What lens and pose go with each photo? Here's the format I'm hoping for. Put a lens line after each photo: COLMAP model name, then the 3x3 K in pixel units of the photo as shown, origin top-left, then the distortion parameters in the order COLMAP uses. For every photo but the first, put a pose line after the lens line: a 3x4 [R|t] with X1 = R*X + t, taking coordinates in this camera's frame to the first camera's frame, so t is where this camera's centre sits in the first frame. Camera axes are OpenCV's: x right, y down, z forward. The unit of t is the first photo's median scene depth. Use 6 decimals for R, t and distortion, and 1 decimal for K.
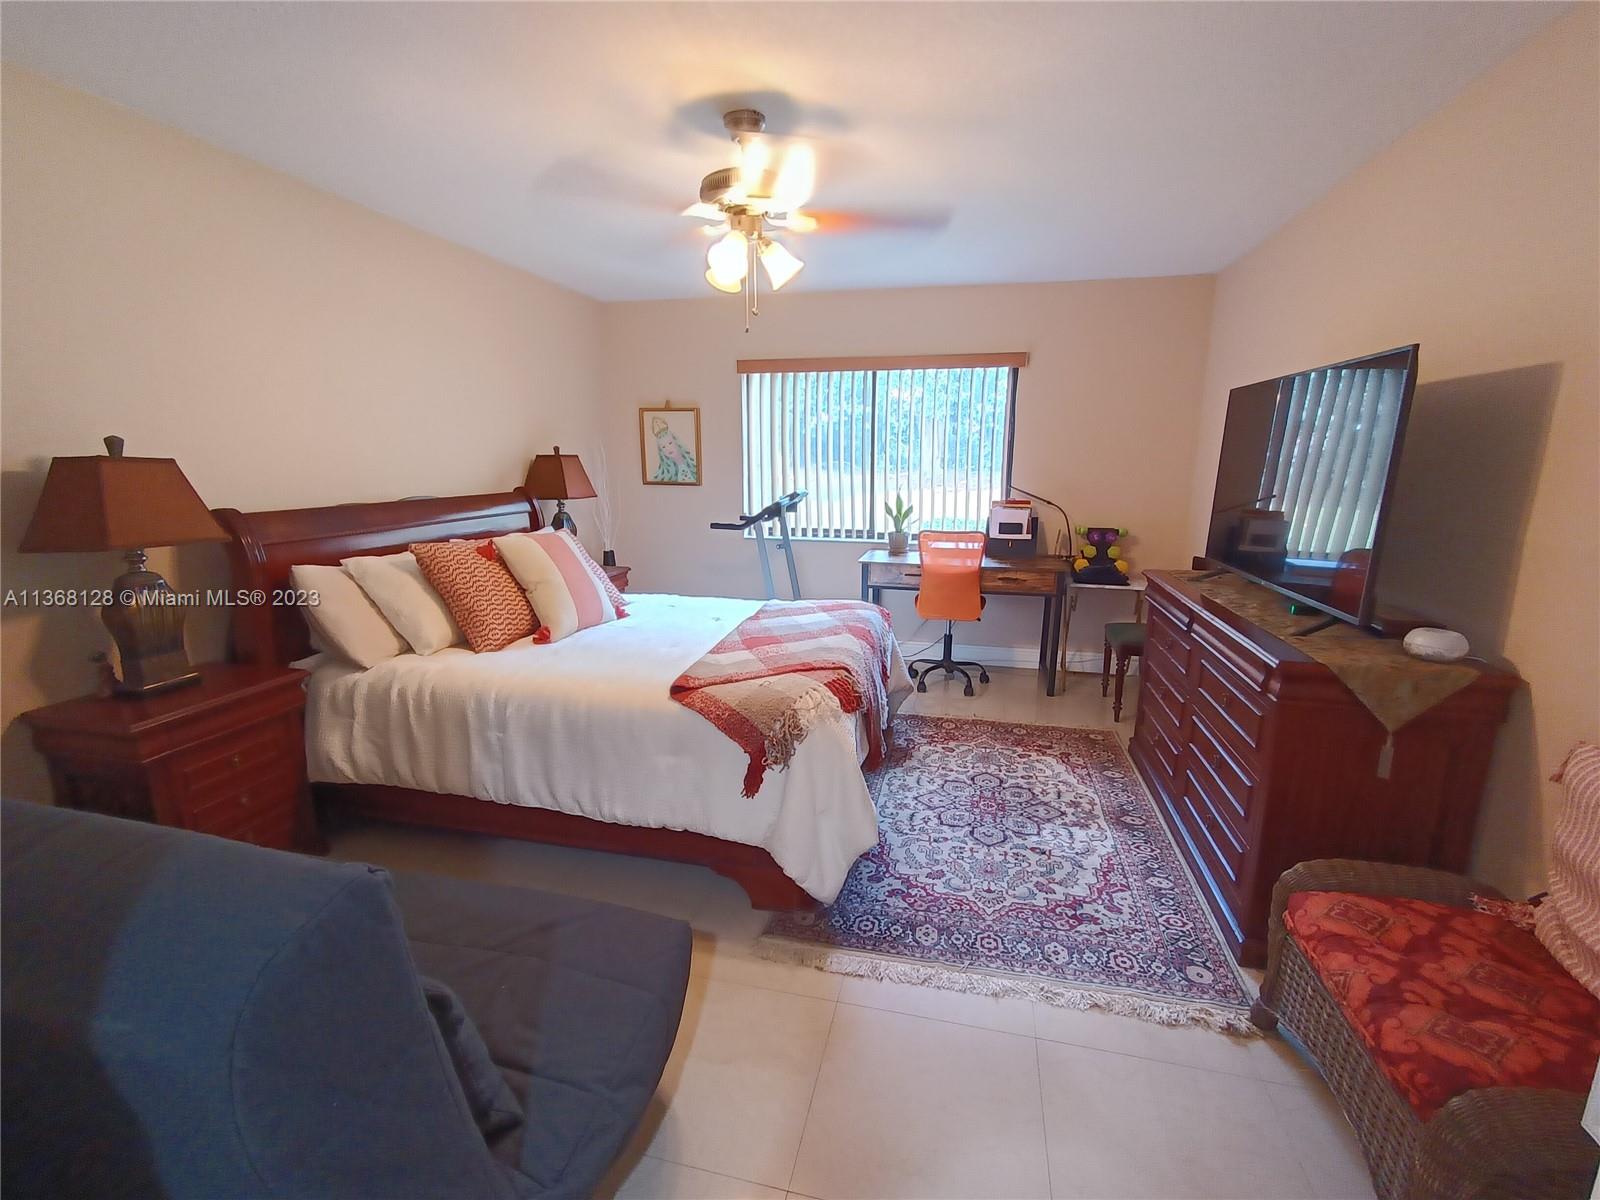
lens RADIAL K [[713.5, 0, 803.7], [0, 713.5, 586.9], [0, 0, 1]] dist [-0.005743, 0.004193]
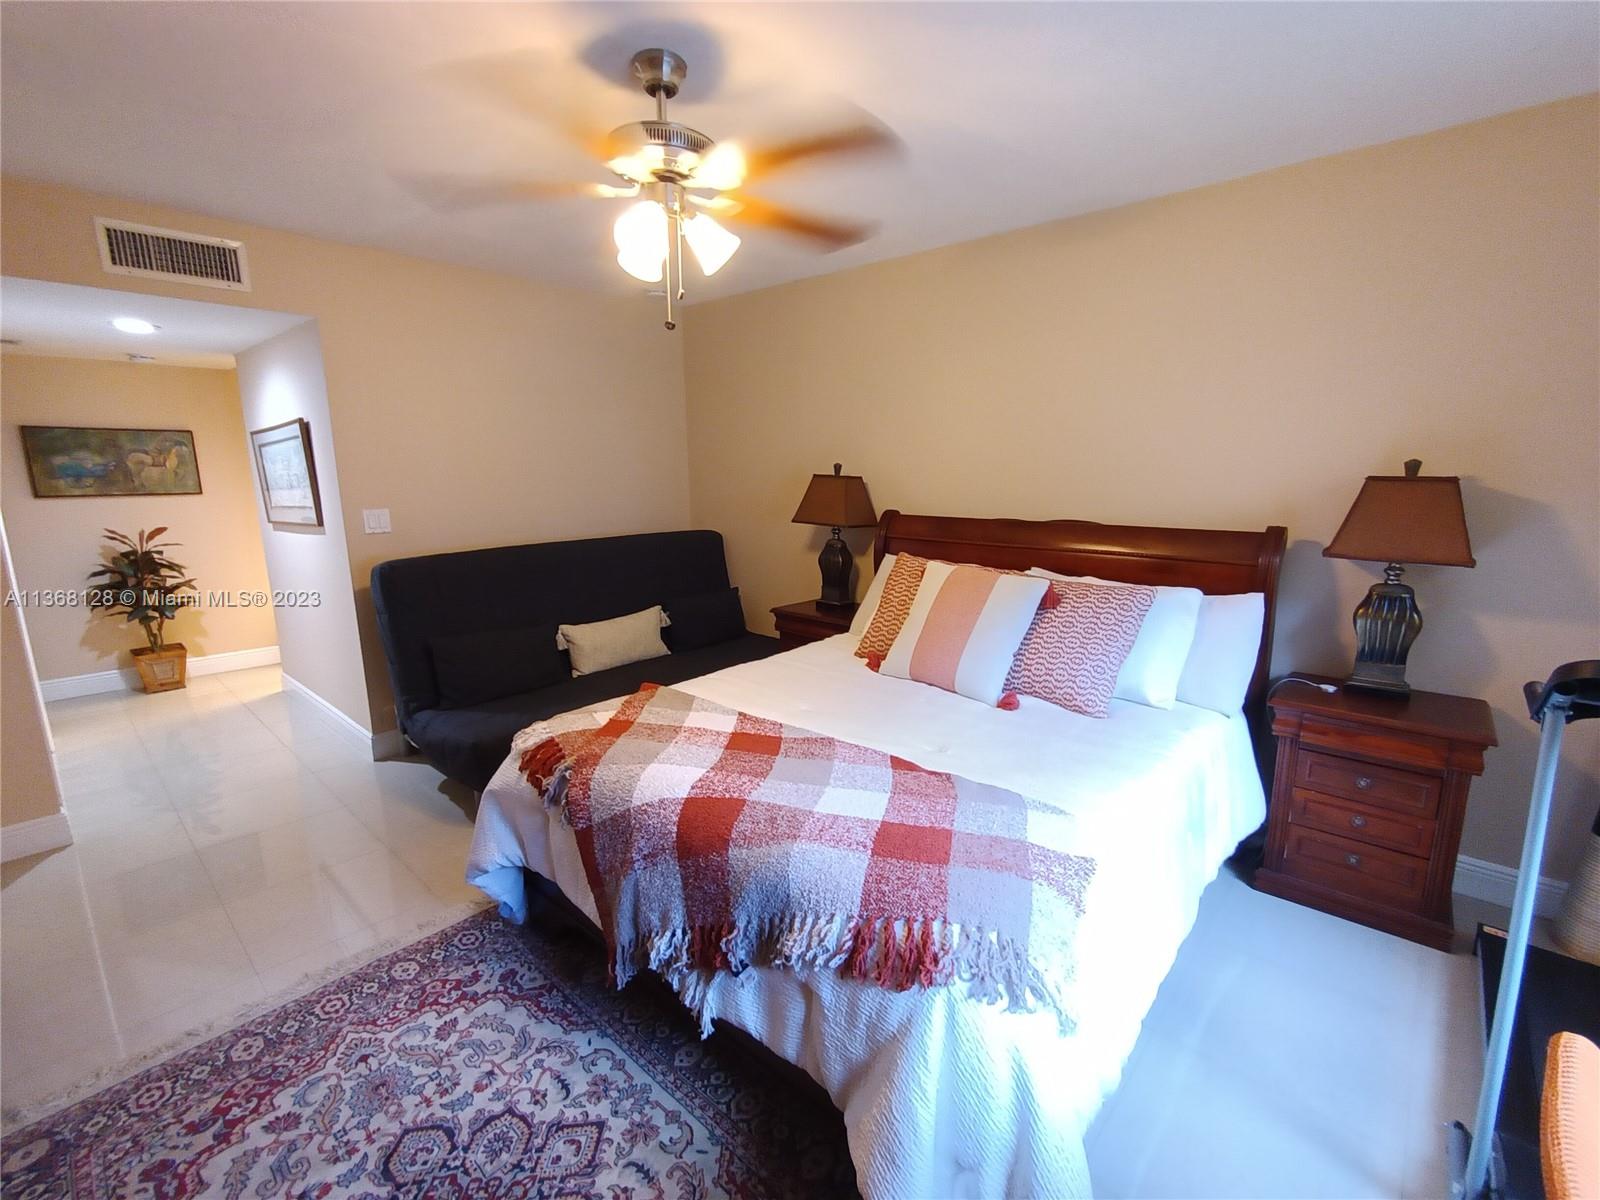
lens RADIAL K [[713.5, 0, 805.8], [0, 713.5, 615.7], [0, 0, 1]] dist [-0.005743, 0.004193]
pose [[-0.480563, 0.169923, -0.860340, 0.592239], [-0.161494, 0.947123, 0.277269, -0.290511], [0.861962, 0.272185, -0.427711, 1.568561]]
